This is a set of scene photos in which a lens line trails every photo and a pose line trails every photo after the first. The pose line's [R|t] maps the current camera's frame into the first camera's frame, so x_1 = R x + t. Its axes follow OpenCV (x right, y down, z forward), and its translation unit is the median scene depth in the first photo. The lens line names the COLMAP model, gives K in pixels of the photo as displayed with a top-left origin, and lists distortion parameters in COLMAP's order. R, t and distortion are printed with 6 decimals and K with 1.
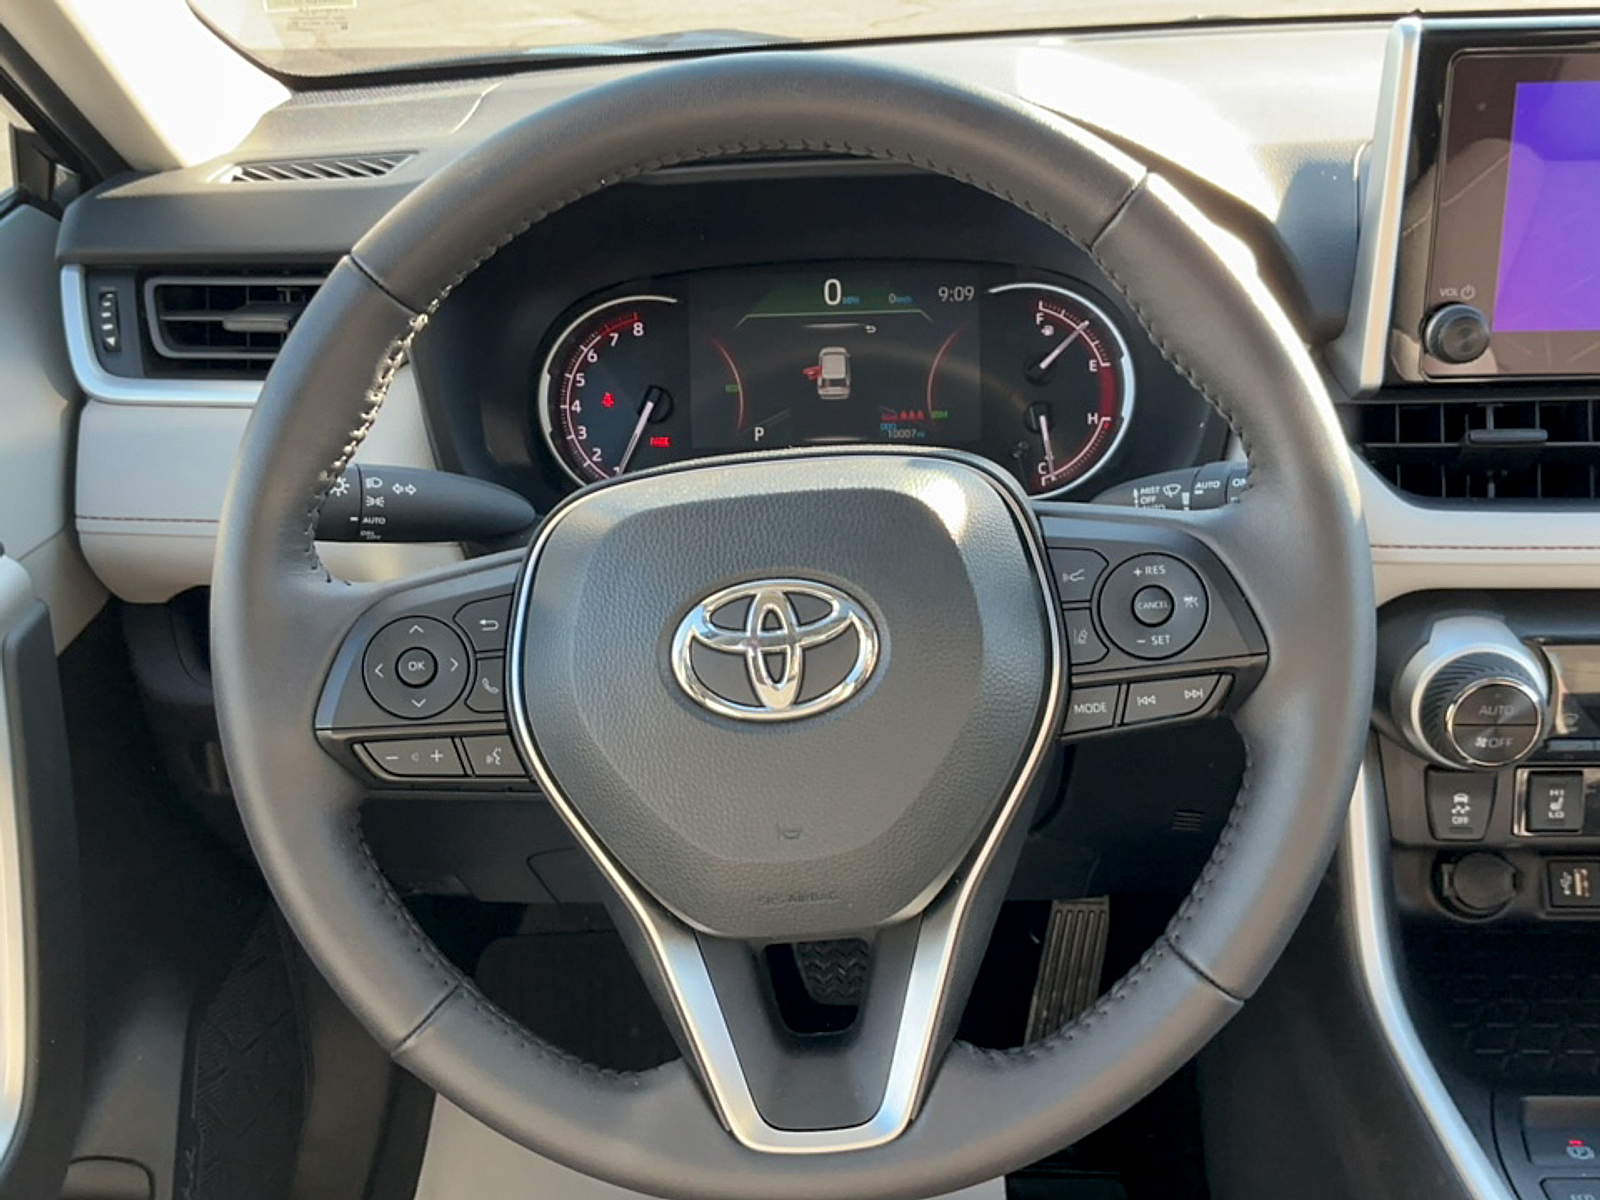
lens RADIAL K [[1722.1, 0, 800.0], [0, 1722.1, 600.0], [0, 0, 1]] dist [0.166607, -0.368655]
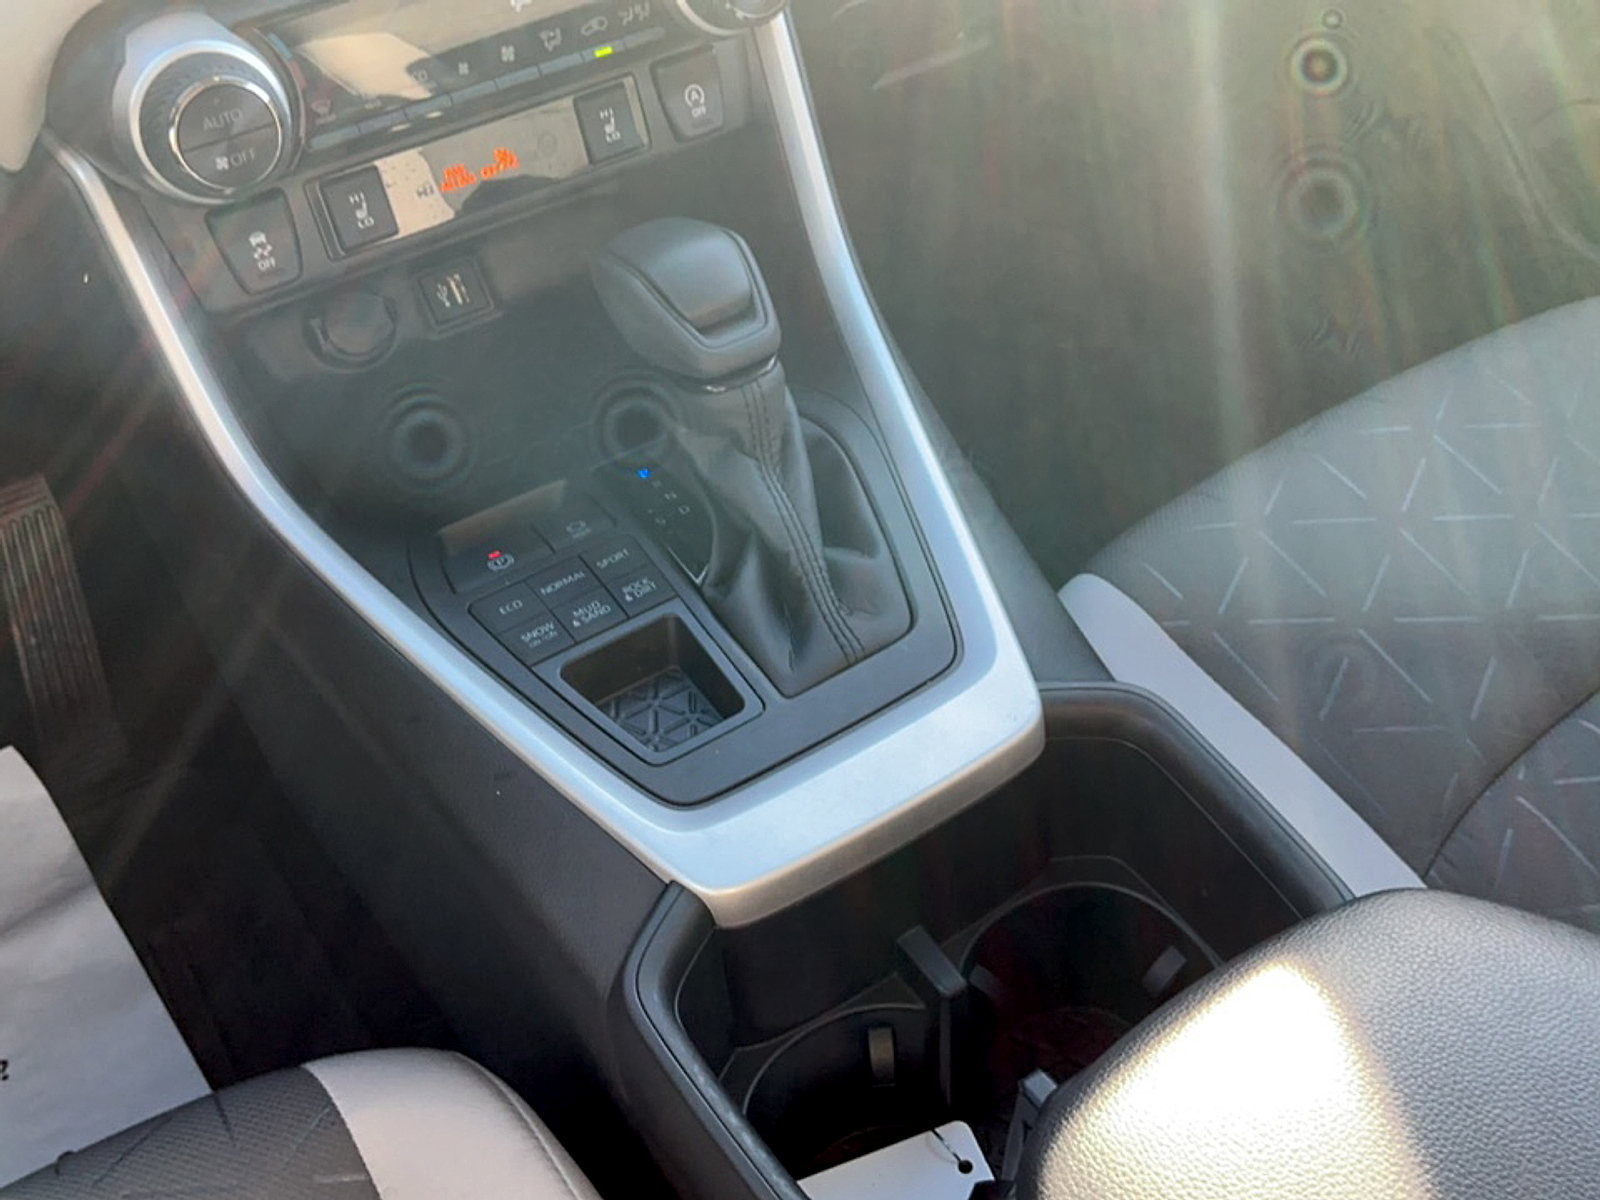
lens RADIAL K [[1722.1, 0, 800.0], [0, 1722.1, 600.0], [0, 0, 1]] dist [0.166607, -0.368655]
pose [[0.815181, -0.407650, 0.411463, 0.220717], [0.282689, 0.900052, 0.331653, 0.082664], [-0.505536, -0.154041, 0.848943, 0.144405]]
